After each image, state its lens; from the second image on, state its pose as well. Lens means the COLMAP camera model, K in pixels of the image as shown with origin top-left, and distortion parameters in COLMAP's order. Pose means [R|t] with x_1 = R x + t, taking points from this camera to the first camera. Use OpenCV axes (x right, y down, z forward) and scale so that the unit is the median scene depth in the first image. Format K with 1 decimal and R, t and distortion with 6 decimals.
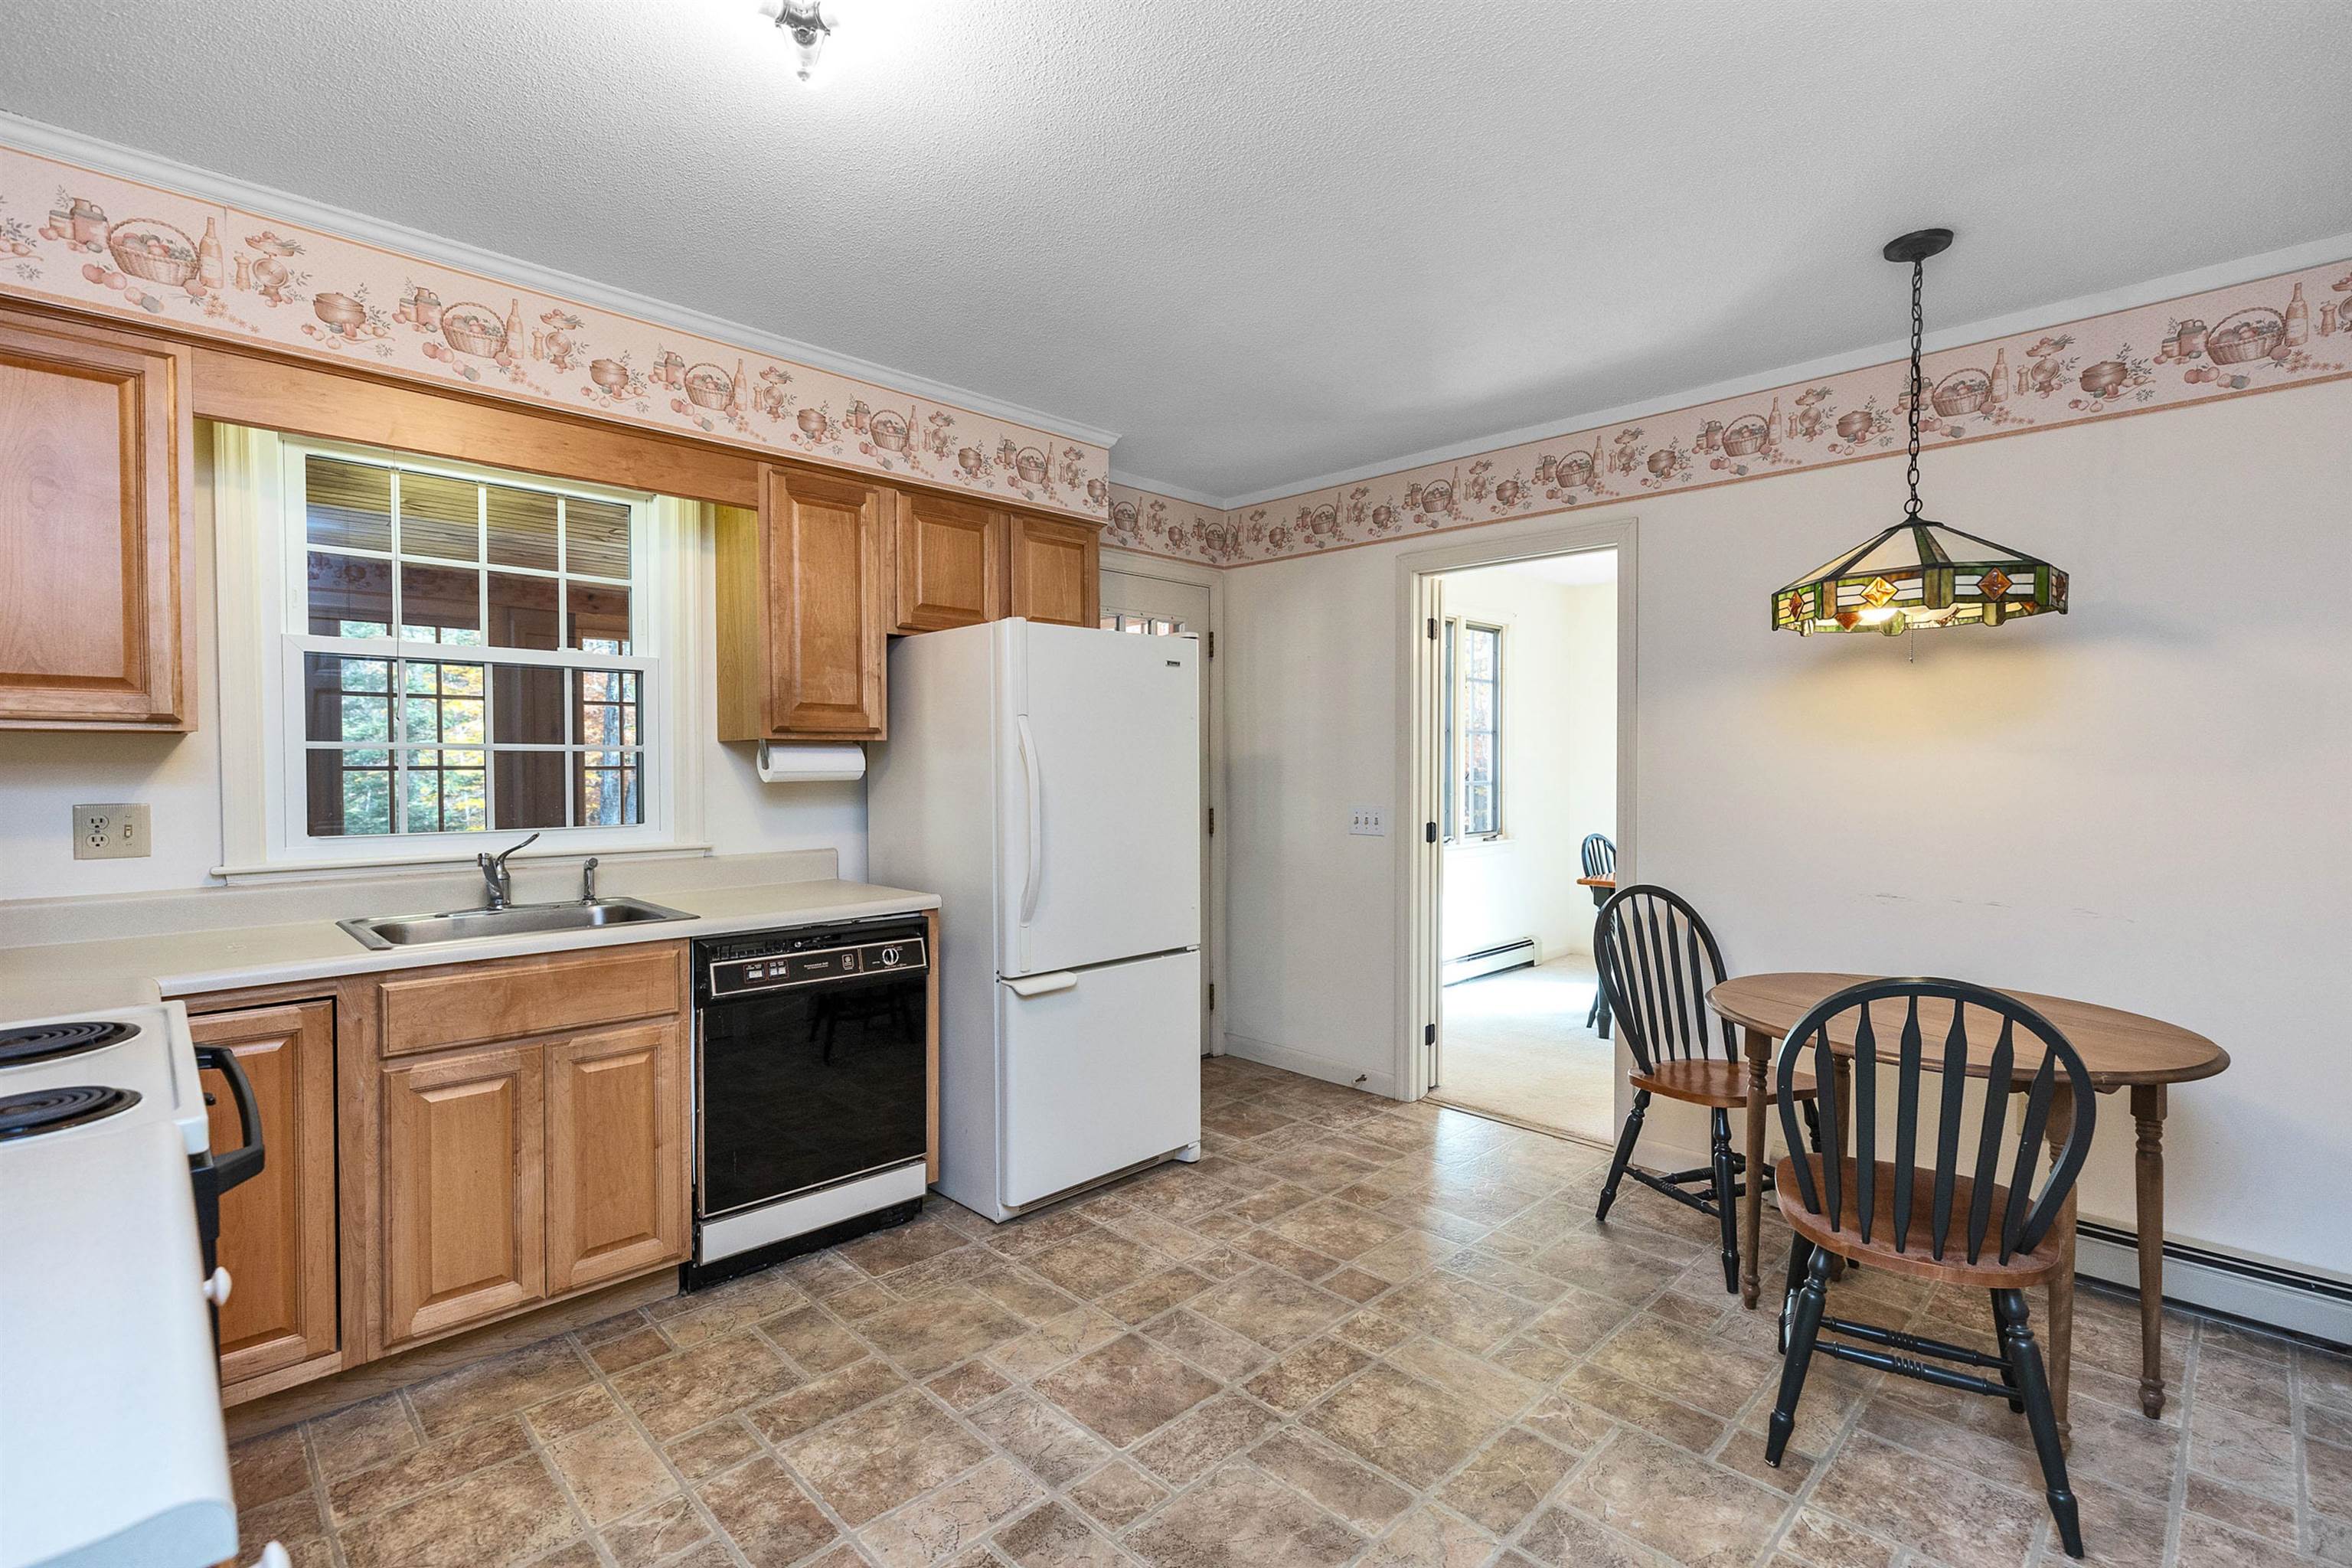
lens RADIAL K [[1047.8, 0, 1178.4], [0, 1047.8, 775.5], [0, 0, 1]] dist [-0.001675, 0.000313]
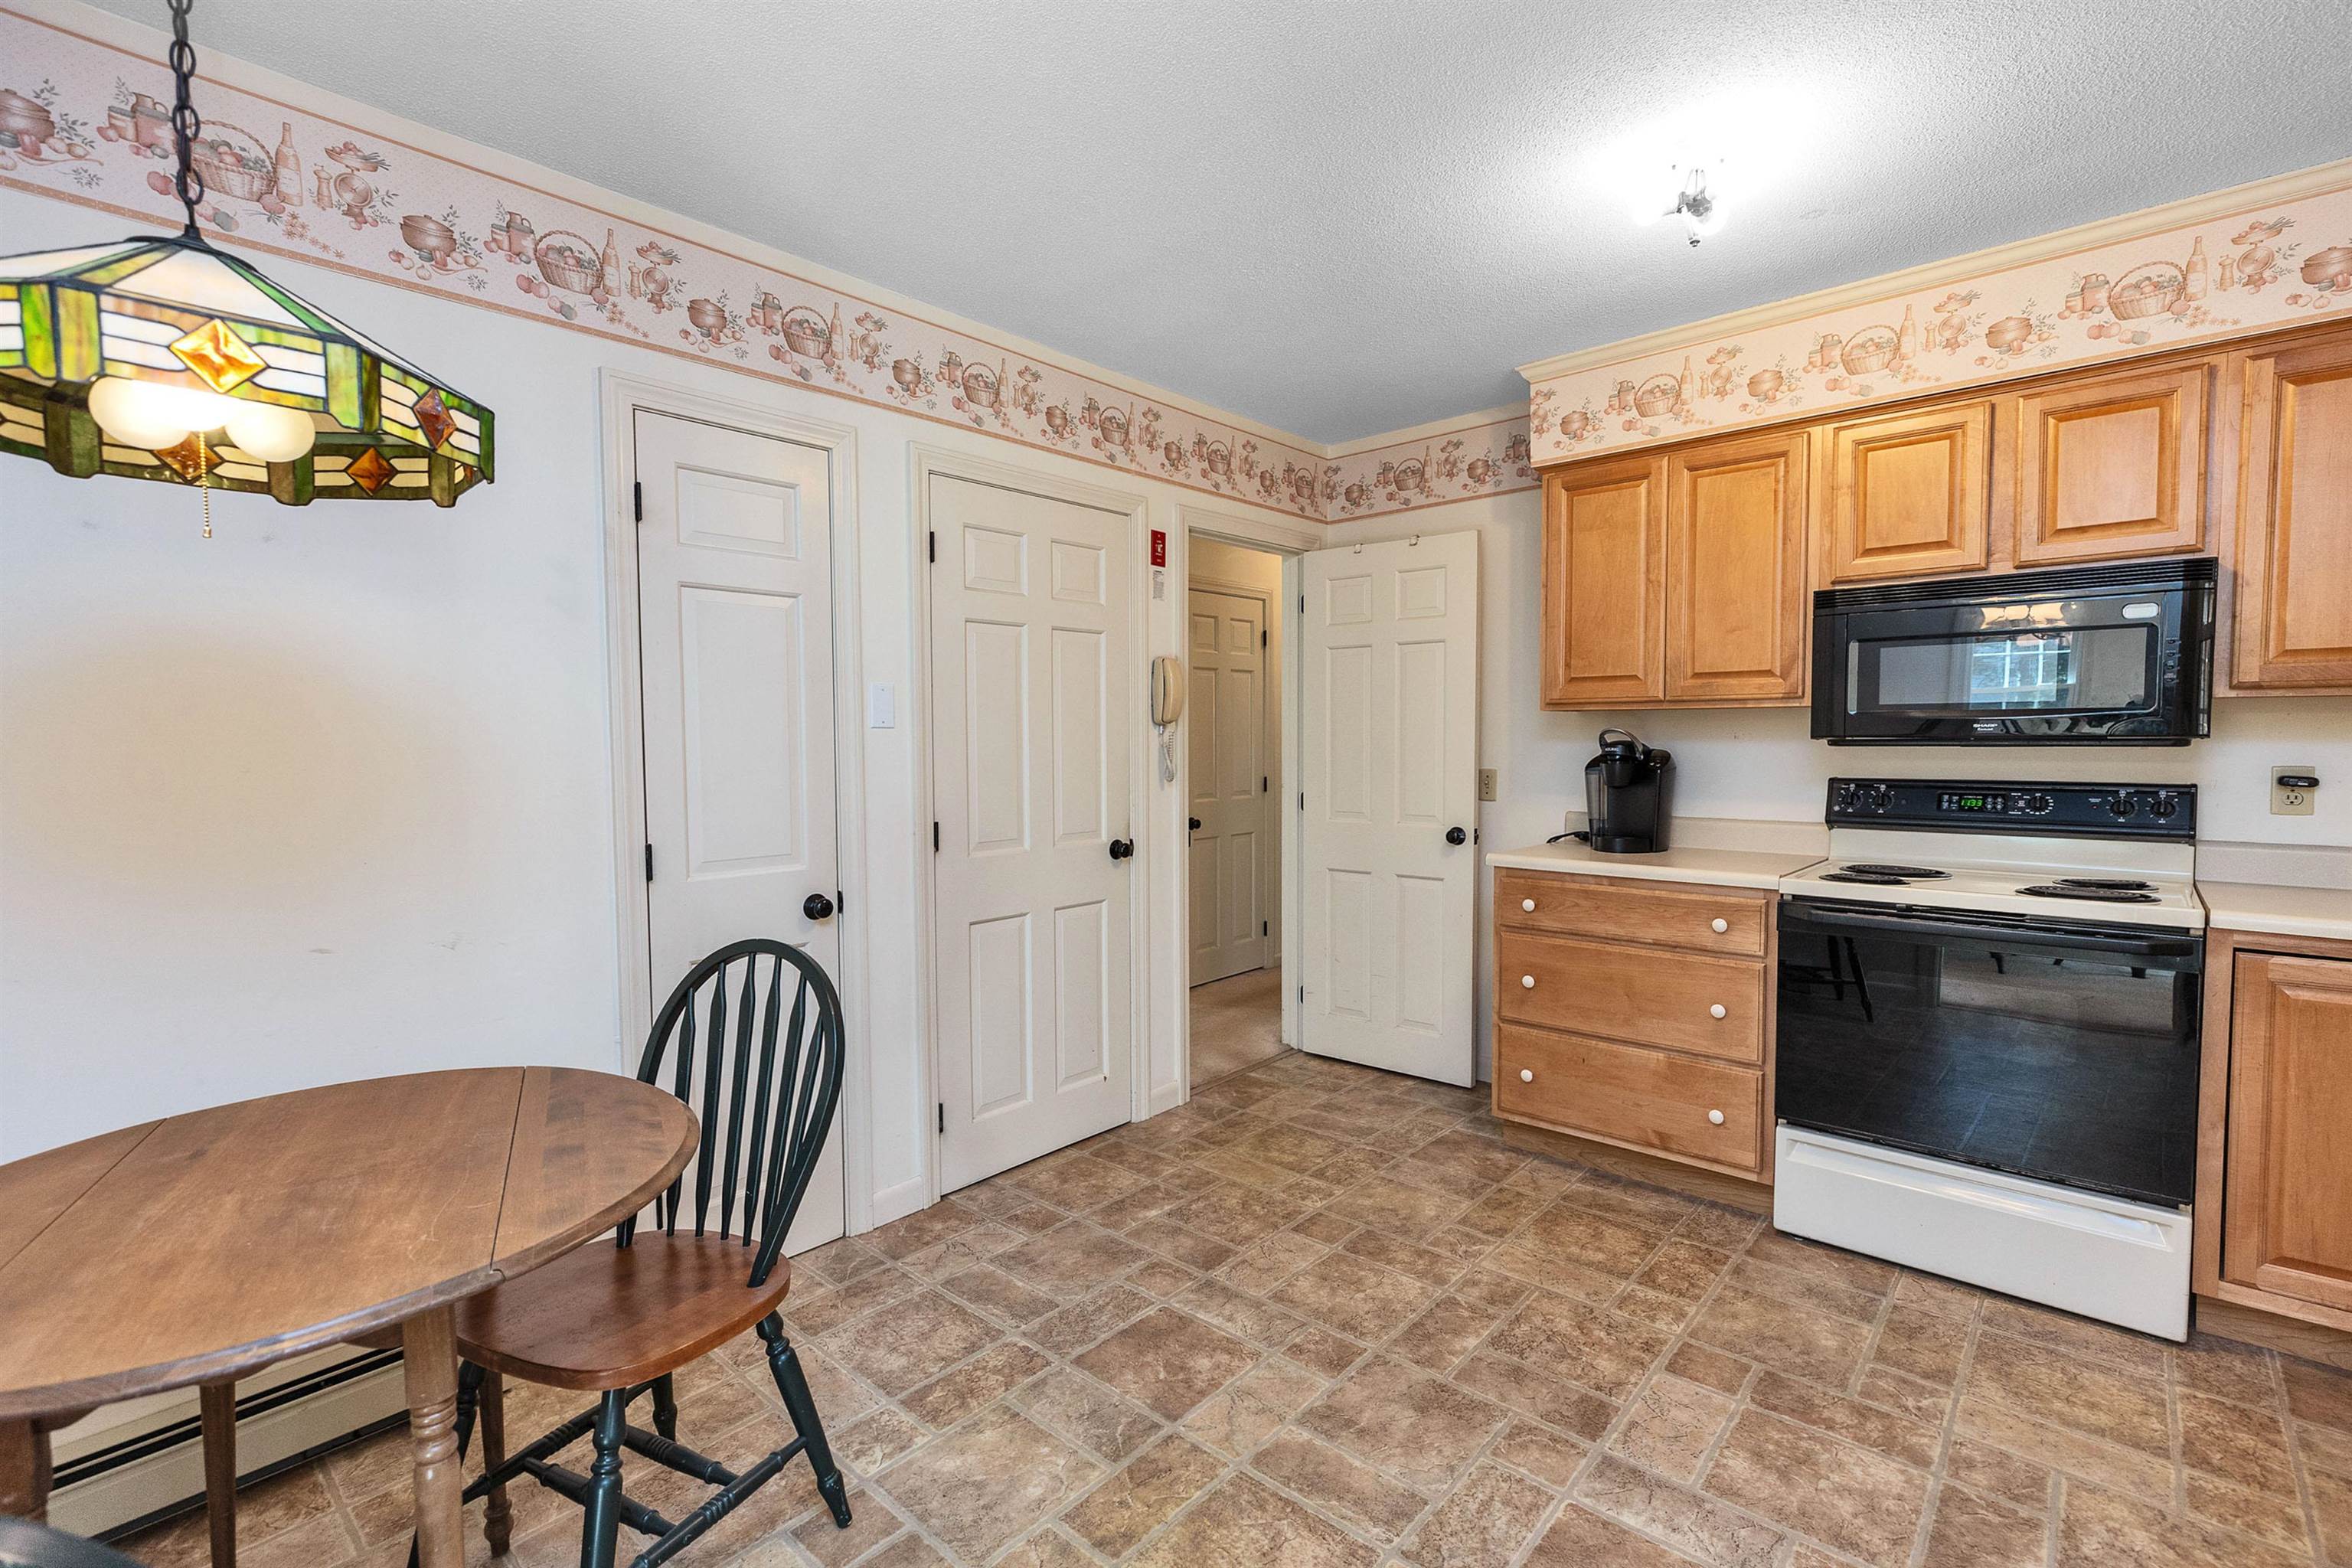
lens RADIAL K [[1068.5, 0, 1171.7], [0, 1068.5, 785.2], [0, 0, 1]] dist [-0.002842, -0.000936]
pose [[-0.998605, 0.009646, -0.051910, 0.240820], [0.006450, 0.998093, 0.061385, -0.017105], [0.052403, 0.060964, -0.996763, 1.380448]]
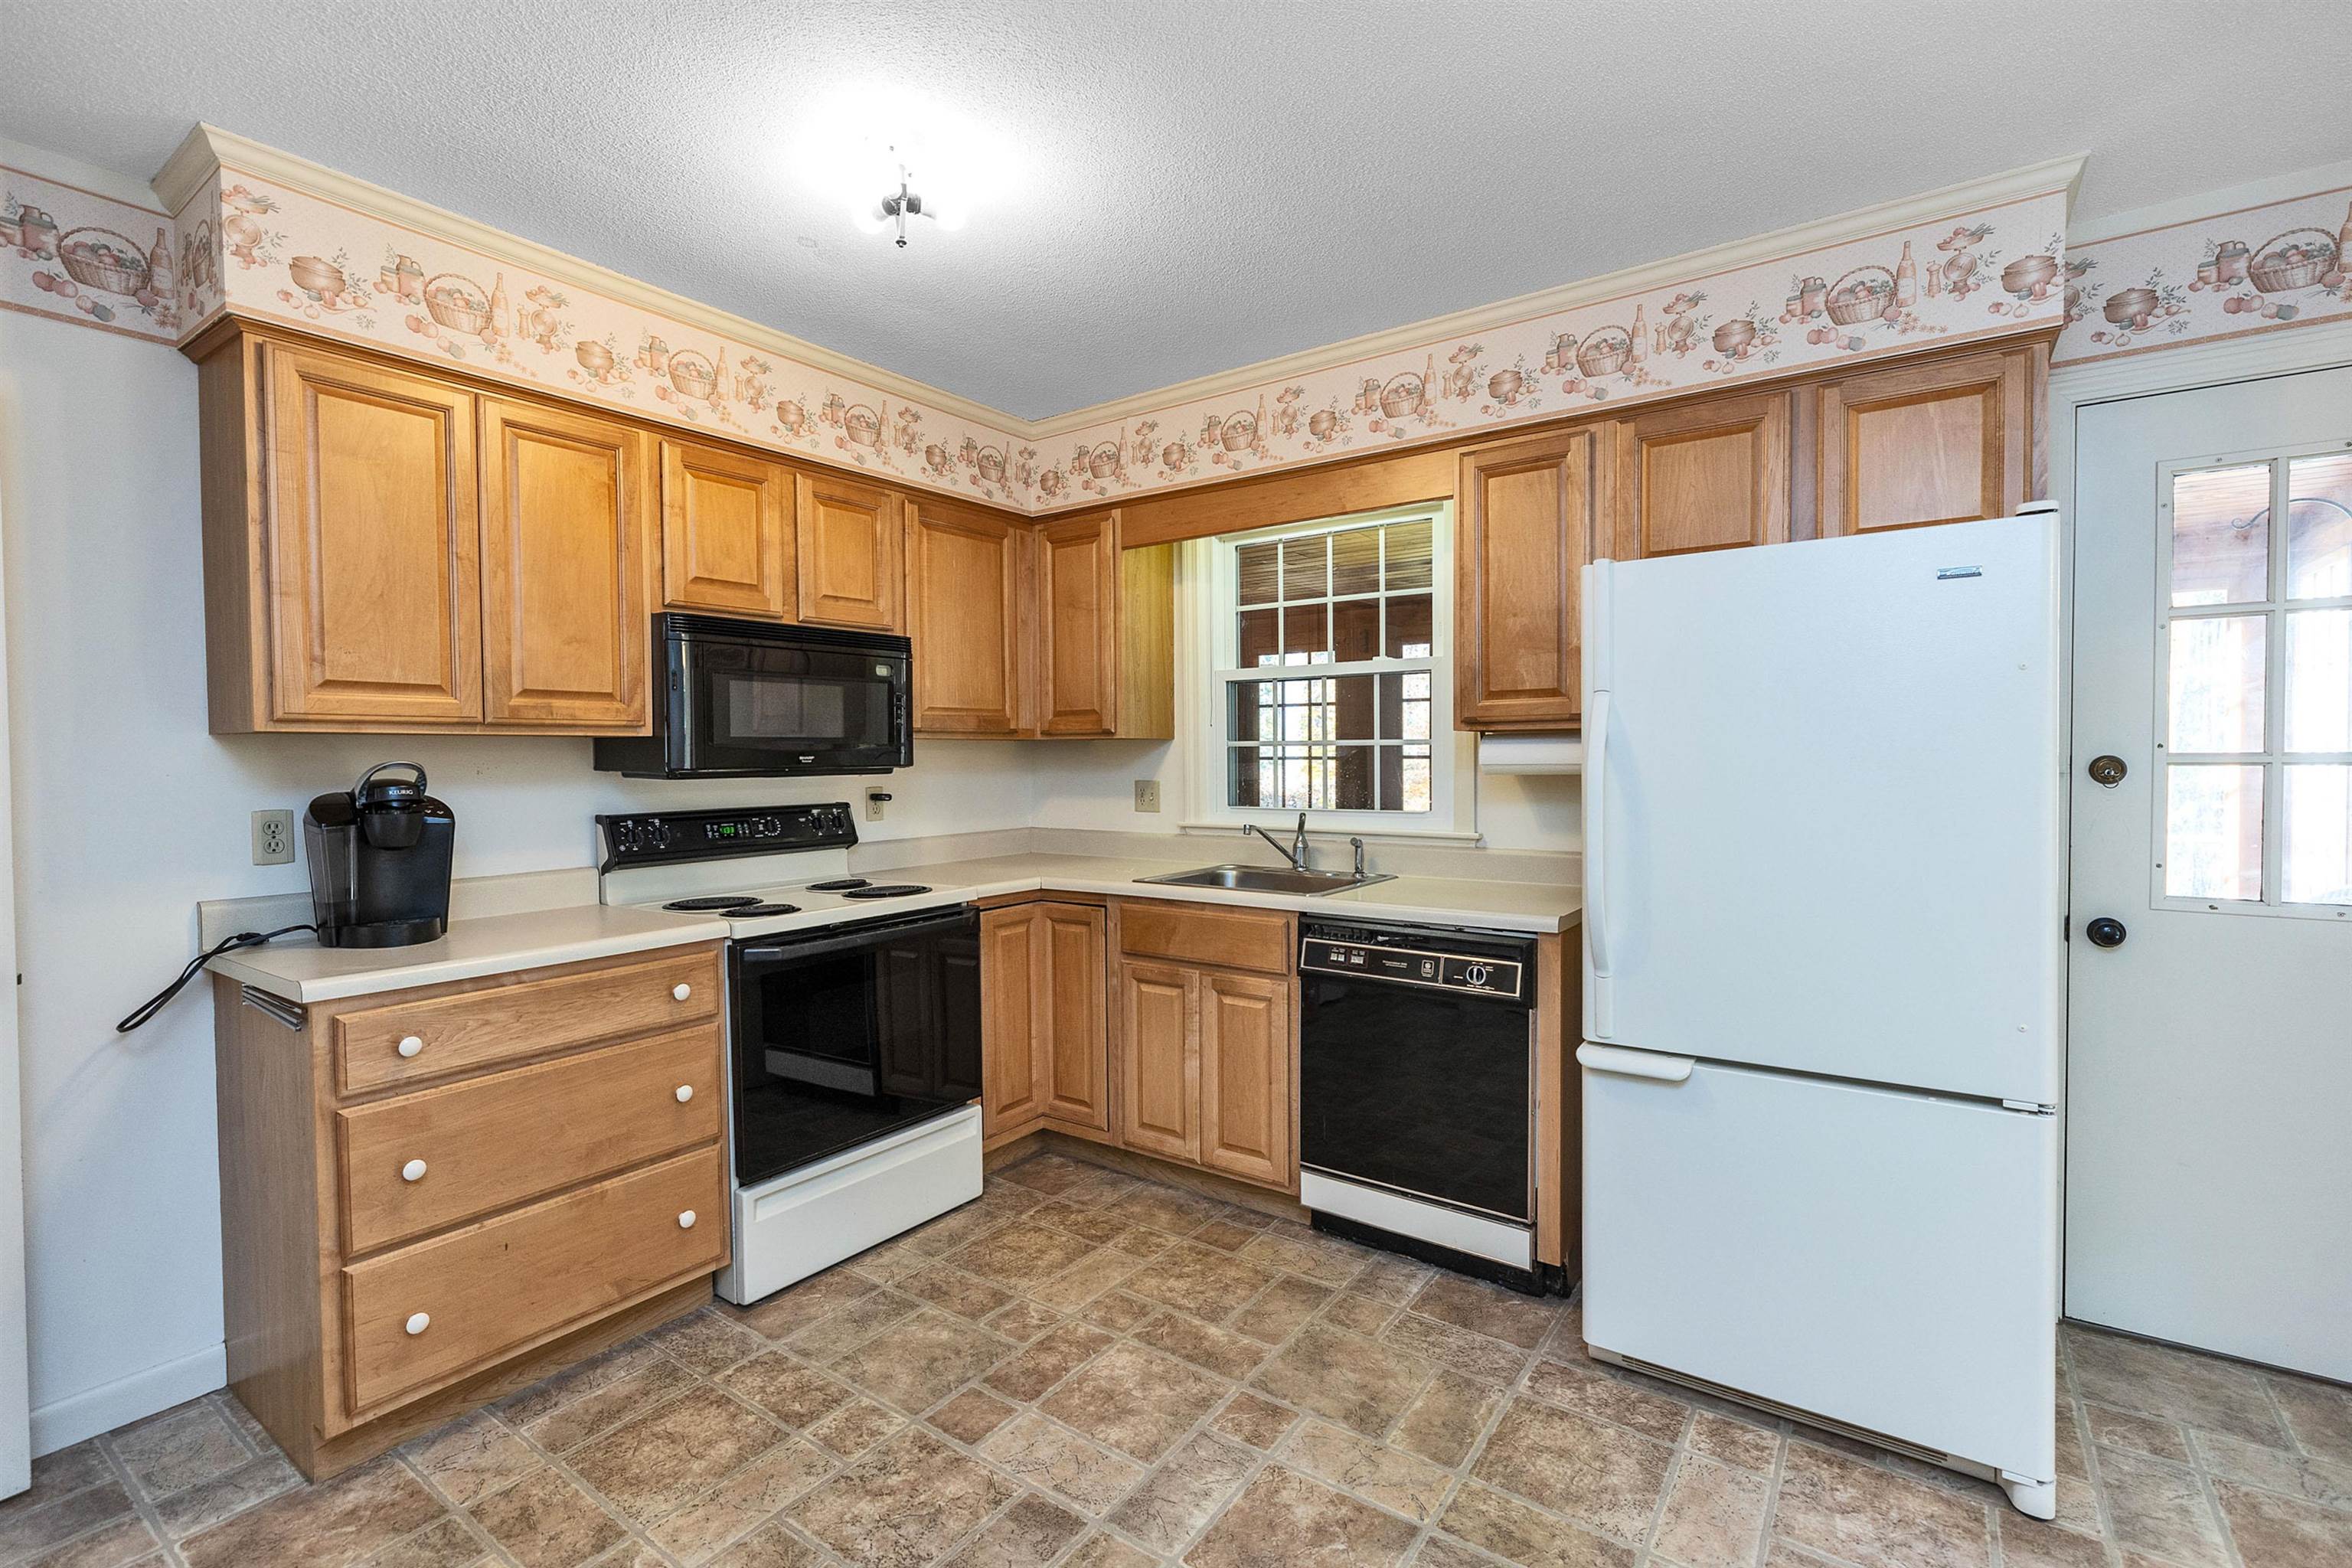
lens RADIAL K [[1047.8, 0, 1178.4], [0, 1047.8, 775.5], [0, 0, 1]] dist [-0.001675, 0.000313]
pose [[0.179853, 0.019011, -0.983510, 0.576591], [-0.005618, 0.999817, 0.018298, -0.010612], [0.983677, 0.002235, 0.179927, 0.628356]]
